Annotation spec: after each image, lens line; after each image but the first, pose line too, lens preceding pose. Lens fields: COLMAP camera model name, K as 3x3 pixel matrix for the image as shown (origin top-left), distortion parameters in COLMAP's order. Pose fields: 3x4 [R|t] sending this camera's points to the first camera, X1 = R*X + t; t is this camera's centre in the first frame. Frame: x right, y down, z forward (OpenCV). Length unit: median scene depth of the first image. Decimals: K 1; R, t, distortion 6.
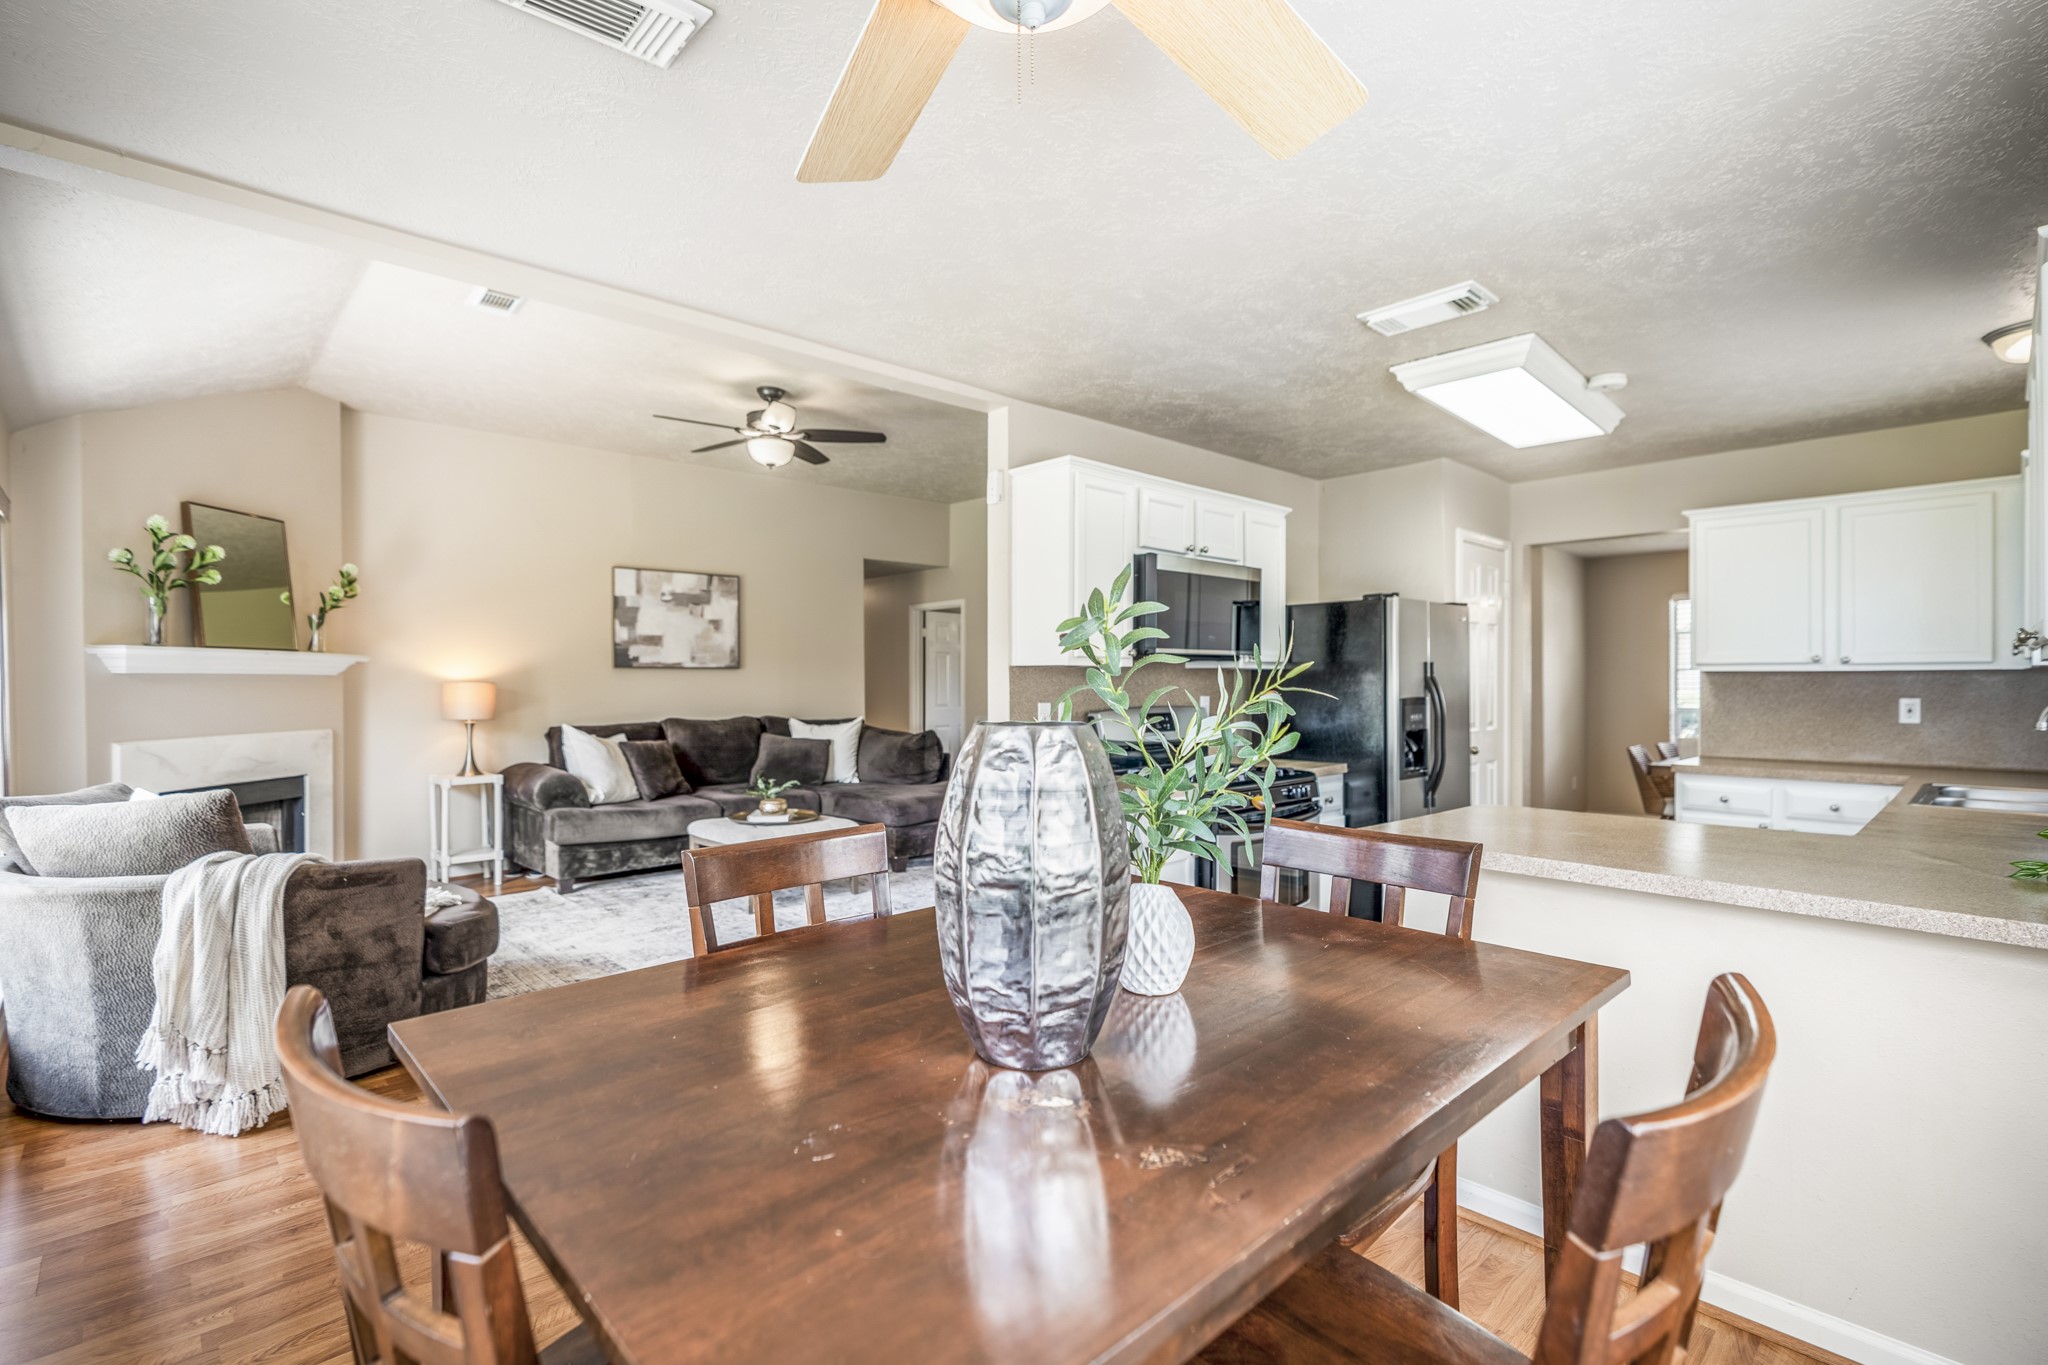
lens RADIAL K [[938.9, 0, 1019.8], [0, 938.9, 683.2], [0, 0, 1]] dist [-0.007540, 0.000943]
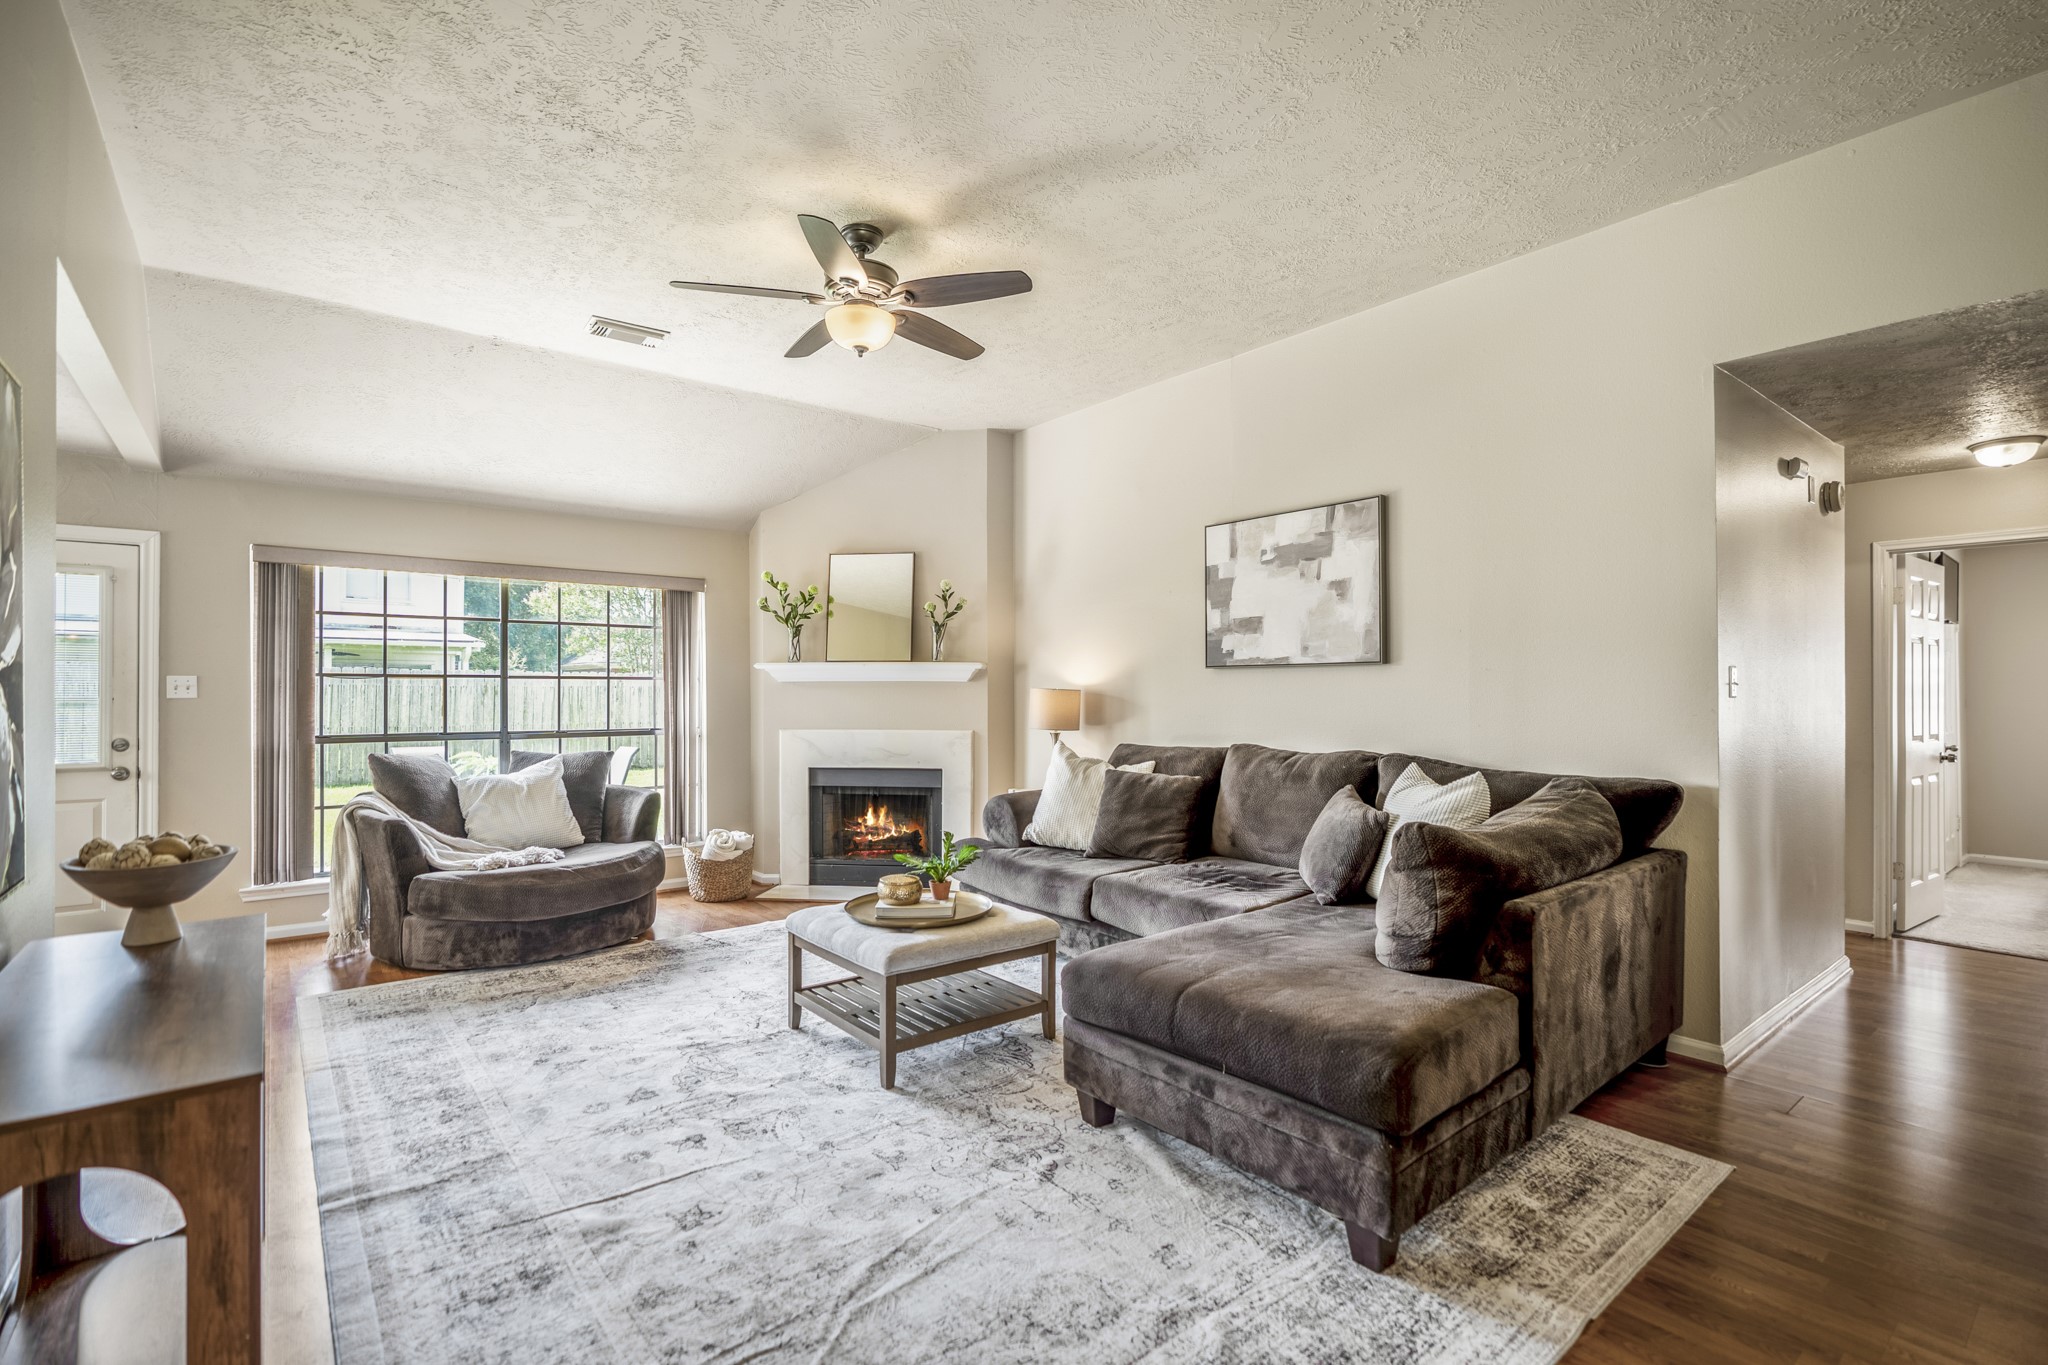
lens RADIAL K [[938.9, 0, 1018.4], [0, 938.9, 683.0], [0, 0, 1]] dist [-0.007540, 0.000943]
pose [[-0.086911, -0.003983, -0.996208, 0.354924], [-0.000560, 0.999992, -0.003949, -0.002735], [0.996216, 0.000215, -0.086913, 1.134063]]
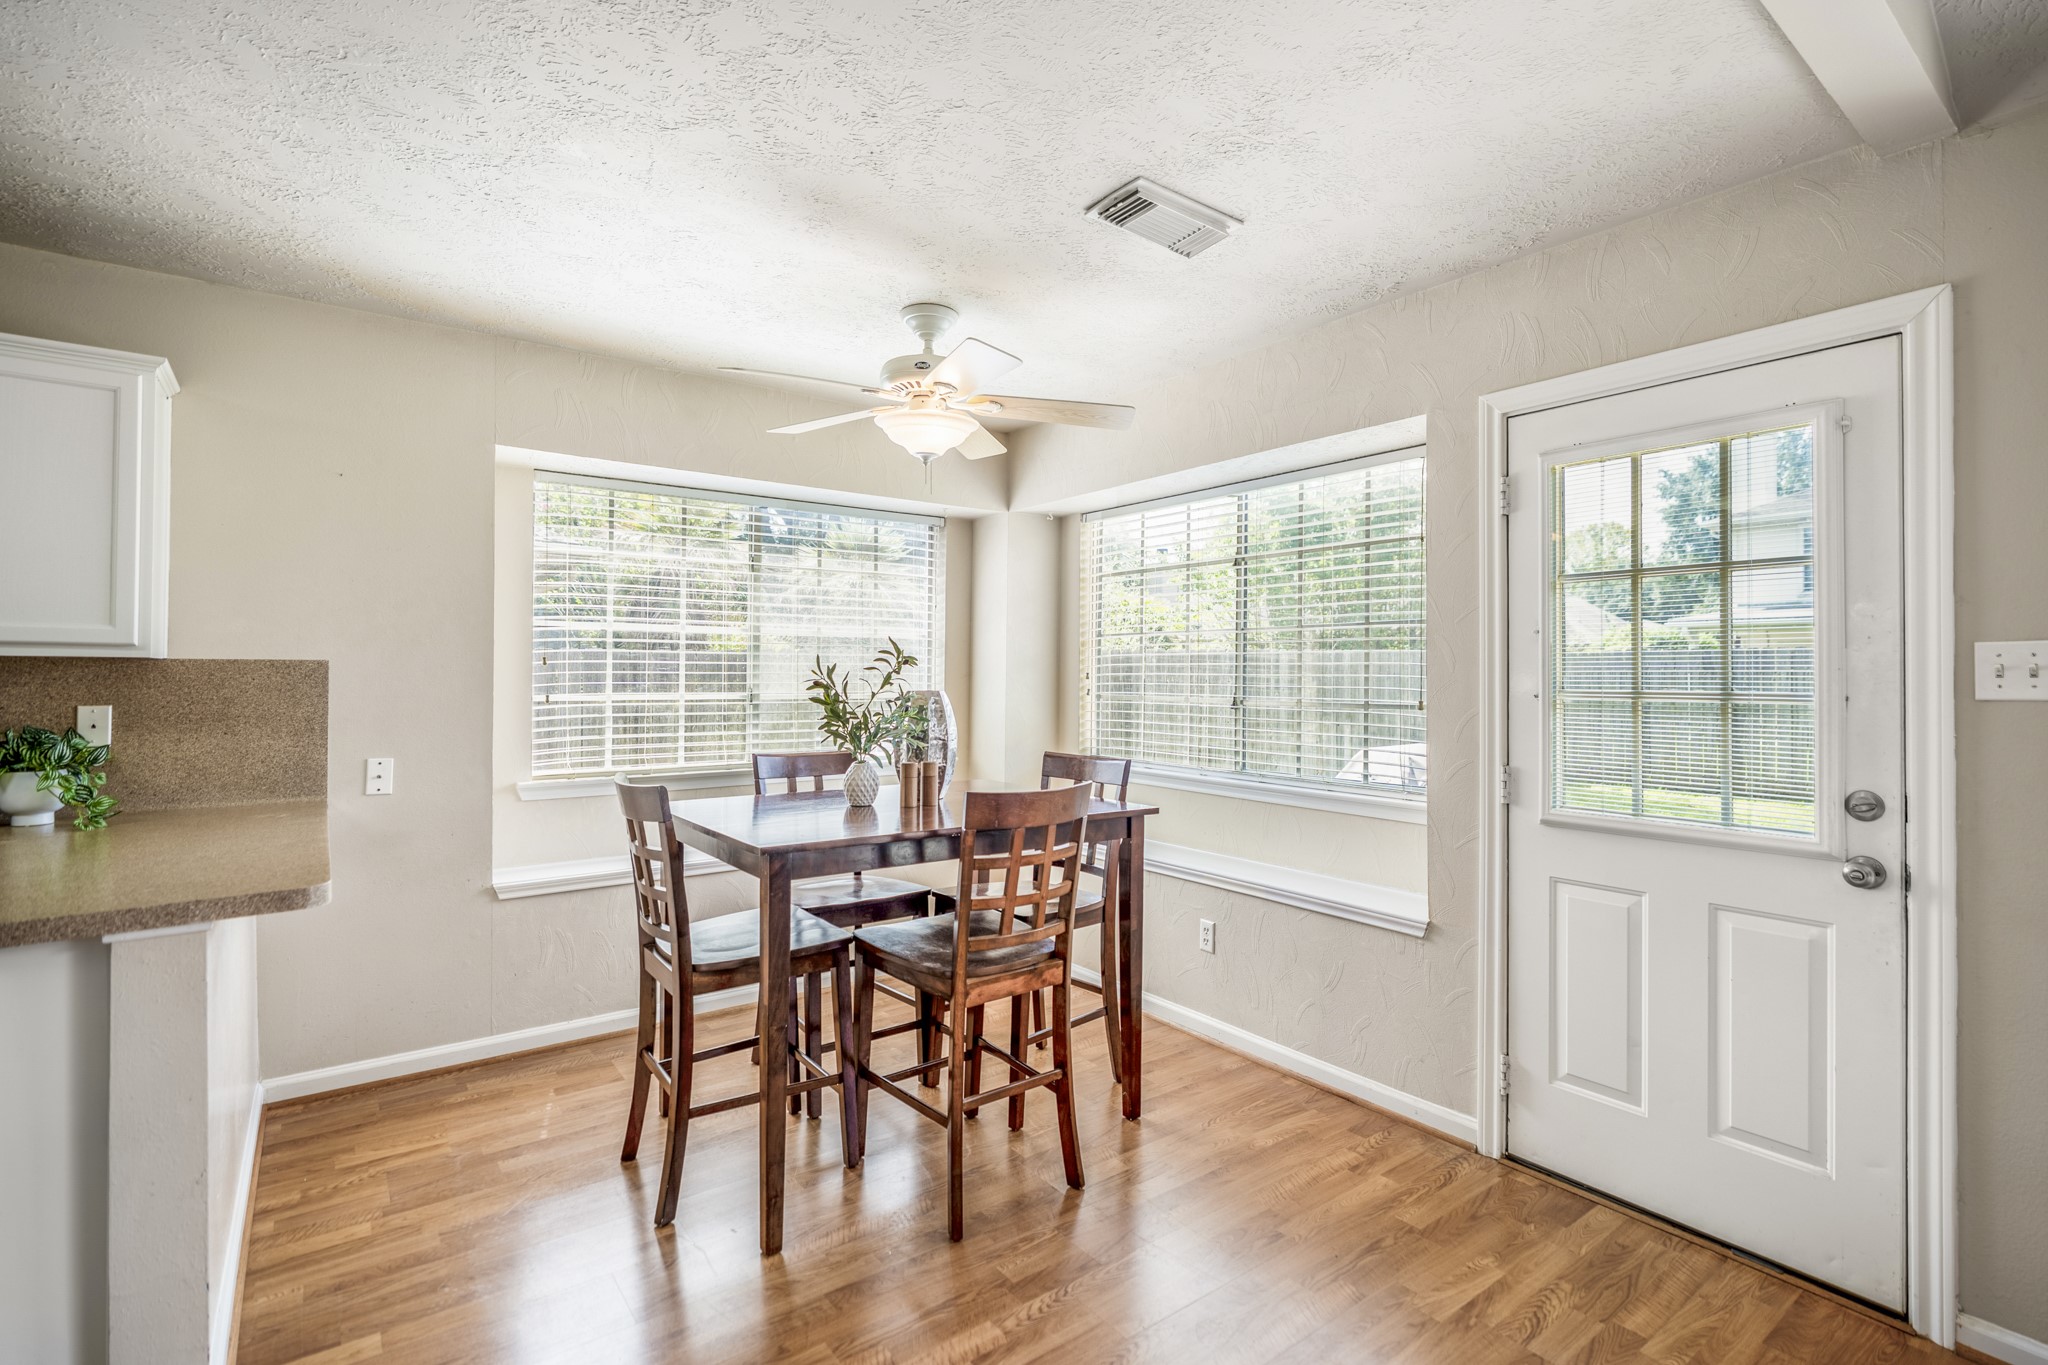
lens RADIAL K [[938.9, 0, 1036.6], [0, 938.9, 665.8], [0, 0, 1]] dist [-0.007540, 0.000943]
pose [[-0.993882, 0.002226, 0.110420, -0.103958], [0.001319, 0.999965, -0.008282, -0.001459], [-0.110435, -0.008085, -0.993850, 0.679743]]
